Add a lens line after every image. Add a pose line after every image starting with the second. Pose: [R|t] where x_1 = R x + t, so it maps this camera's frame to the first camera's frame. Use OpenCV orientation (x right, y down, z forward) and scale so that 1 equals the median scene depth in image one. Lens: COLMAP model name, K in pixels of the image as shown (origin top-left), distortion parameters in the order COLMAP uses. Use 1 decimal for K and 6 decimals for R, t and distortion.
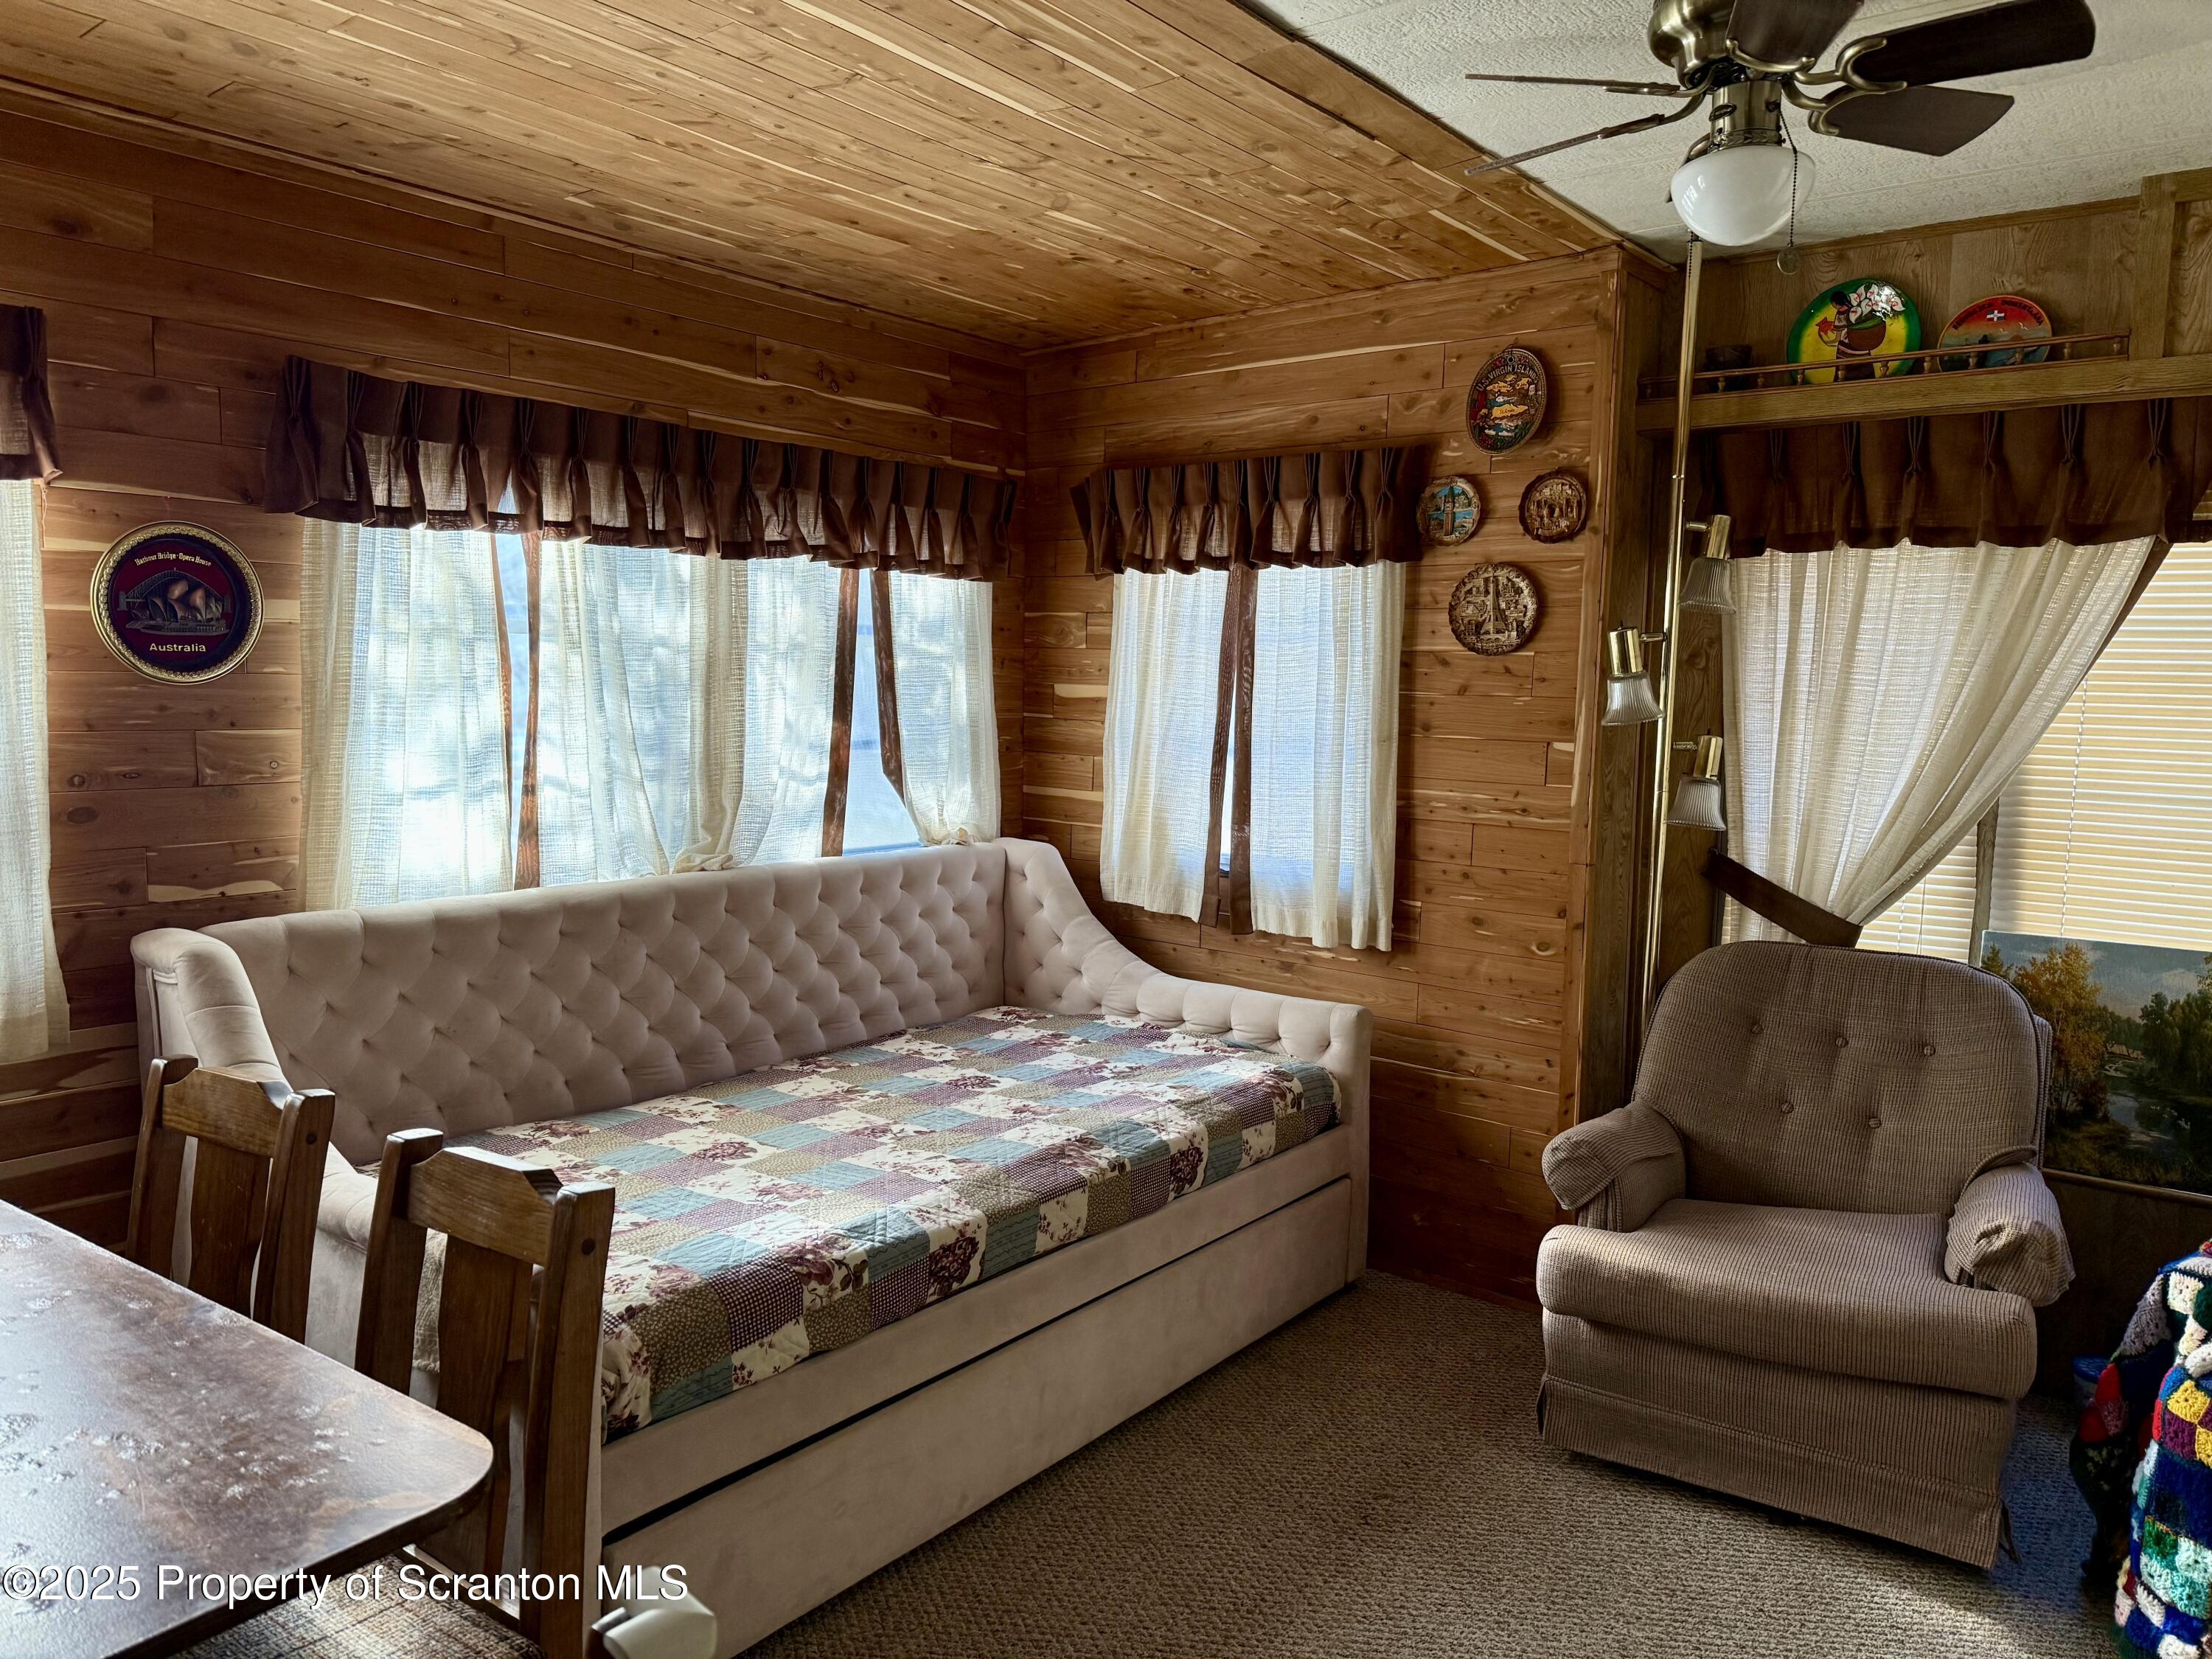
lens RADIAL K [[1539.7, 0, 1097.7], [0, 1539.7, 838.5], [0, 0, 1]] dist [0.037073, -0.046572]
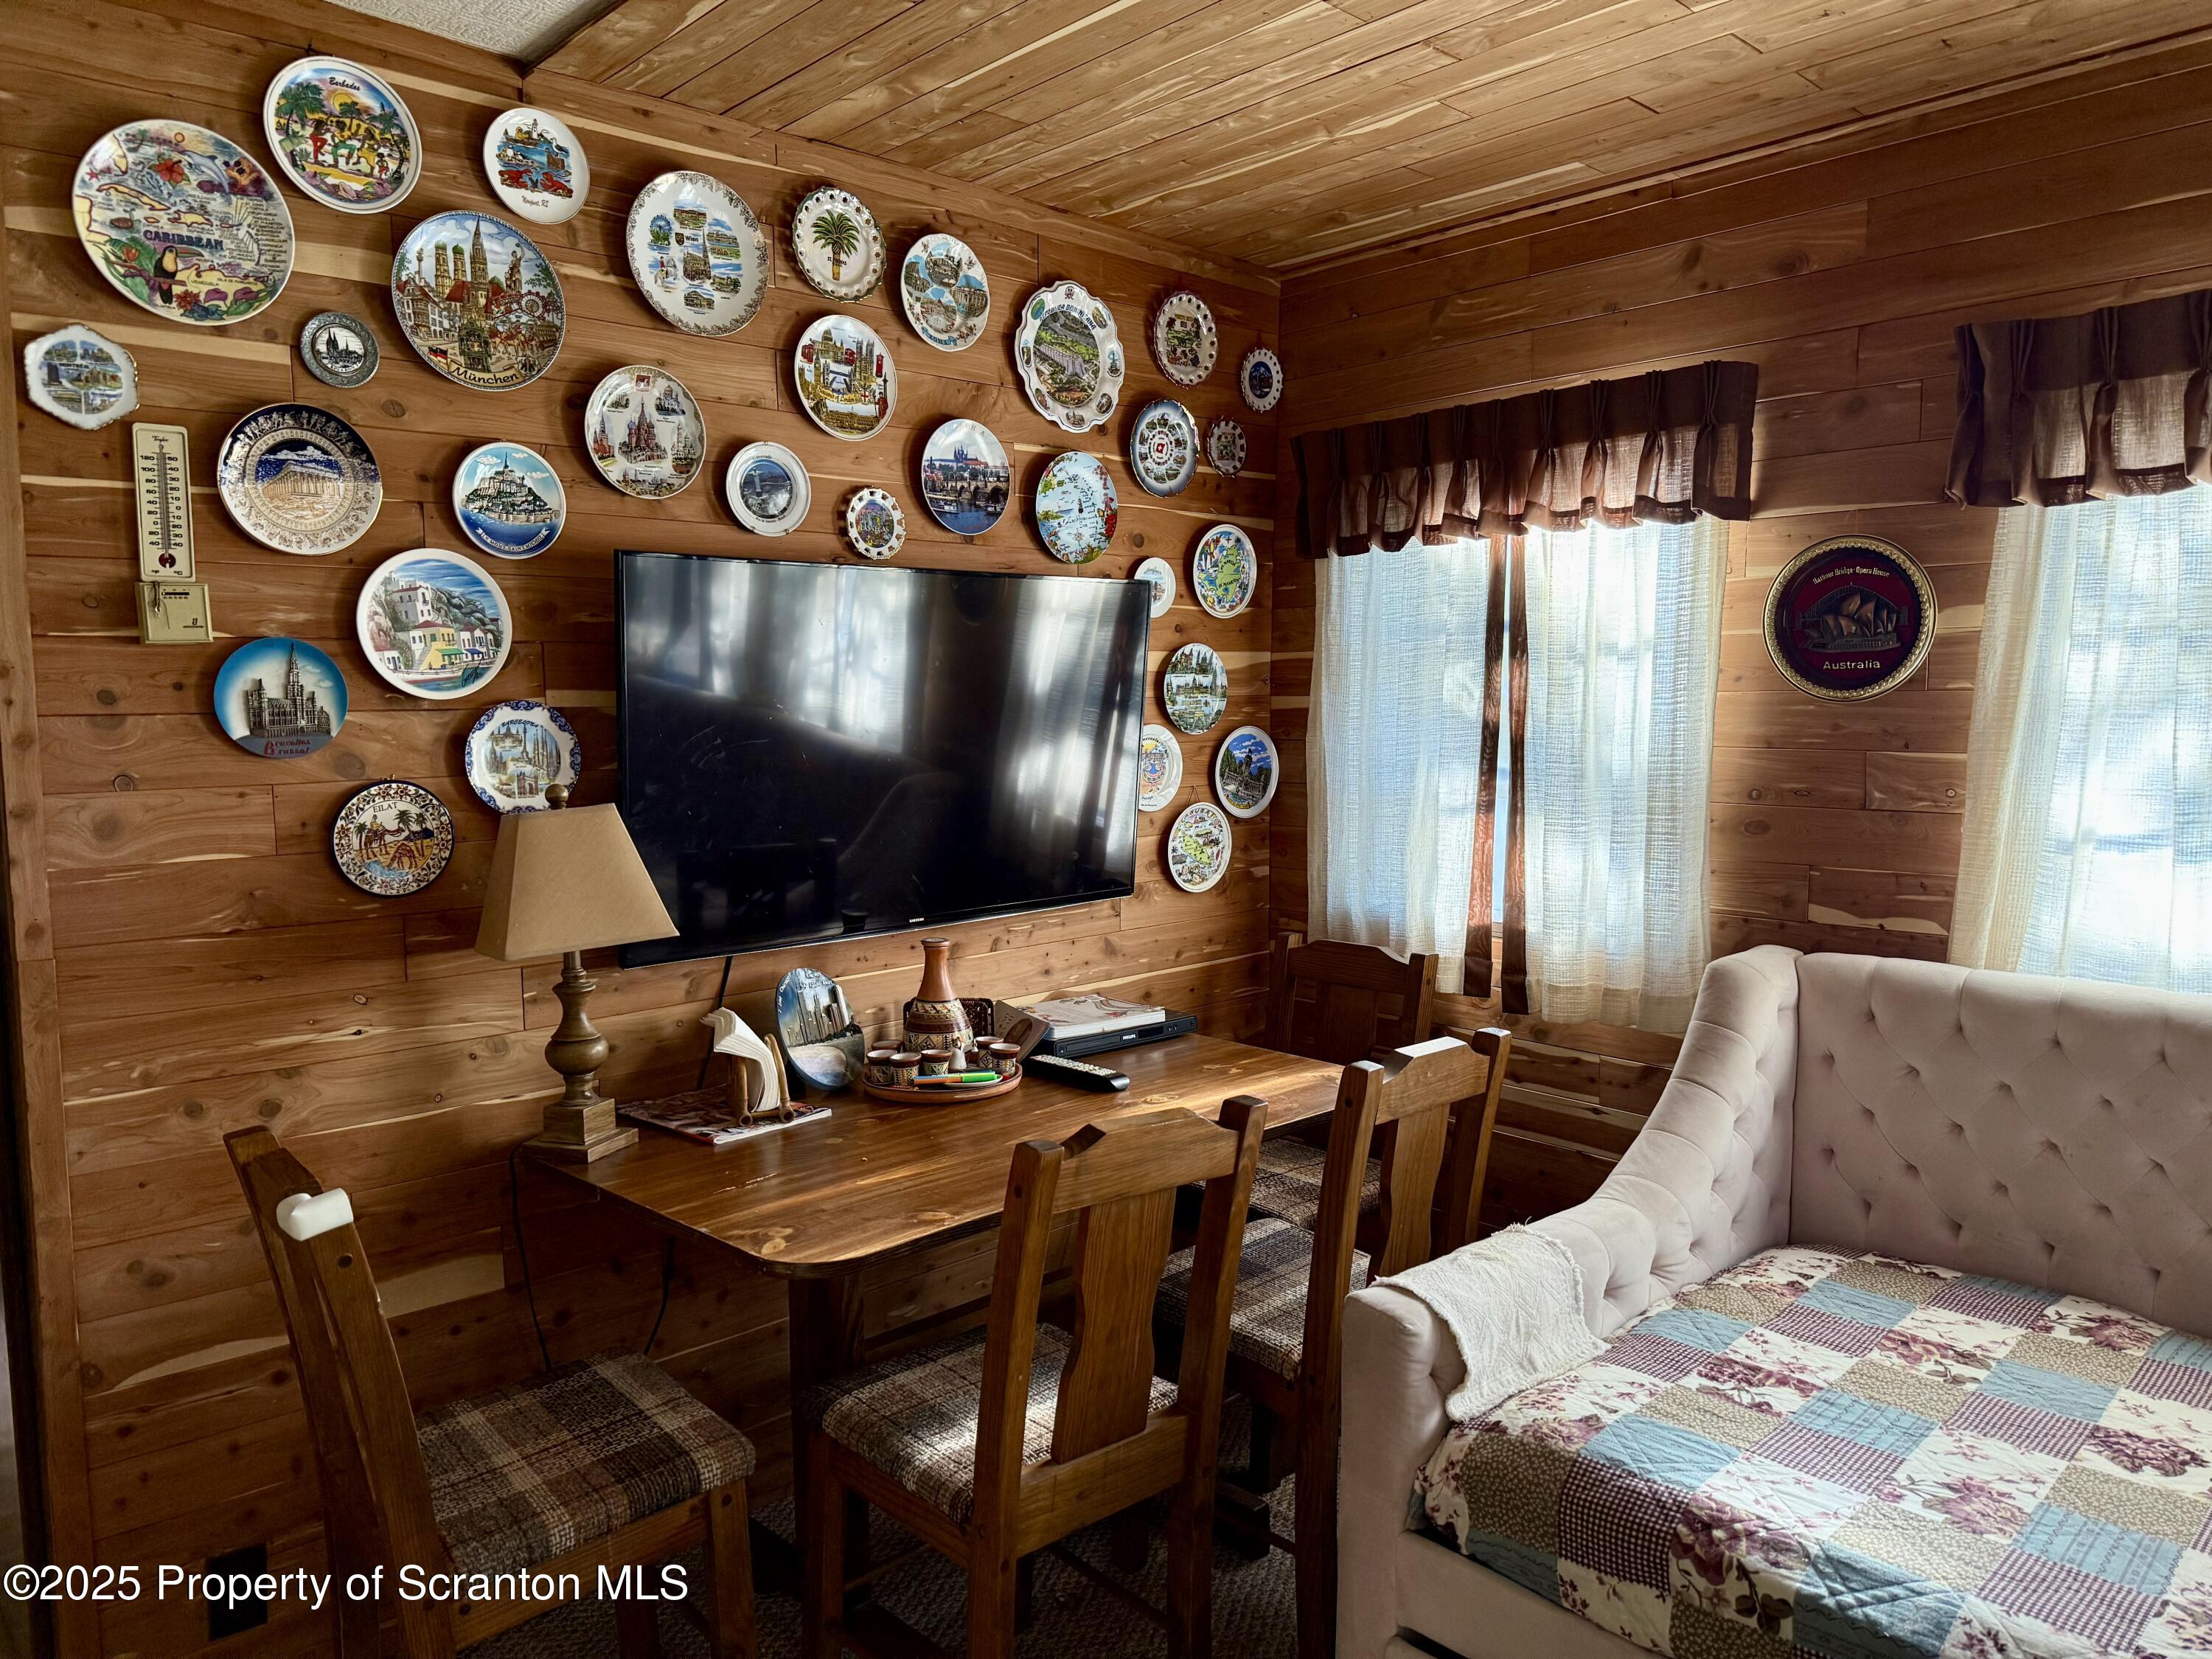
lens RADIAL K [[1539.7, 0, 1097.7], [0, 1539.7, 838.5], [0, 0, 1]] dist [0.037073, -0.046572]
pose [[-0.162042, 0.081073, -0.983448, 0.526378], [-0.091611, 0.991079, 0.096797, -0.078813], [0.982522, 0.105780, -0.153169, 0.828671]]
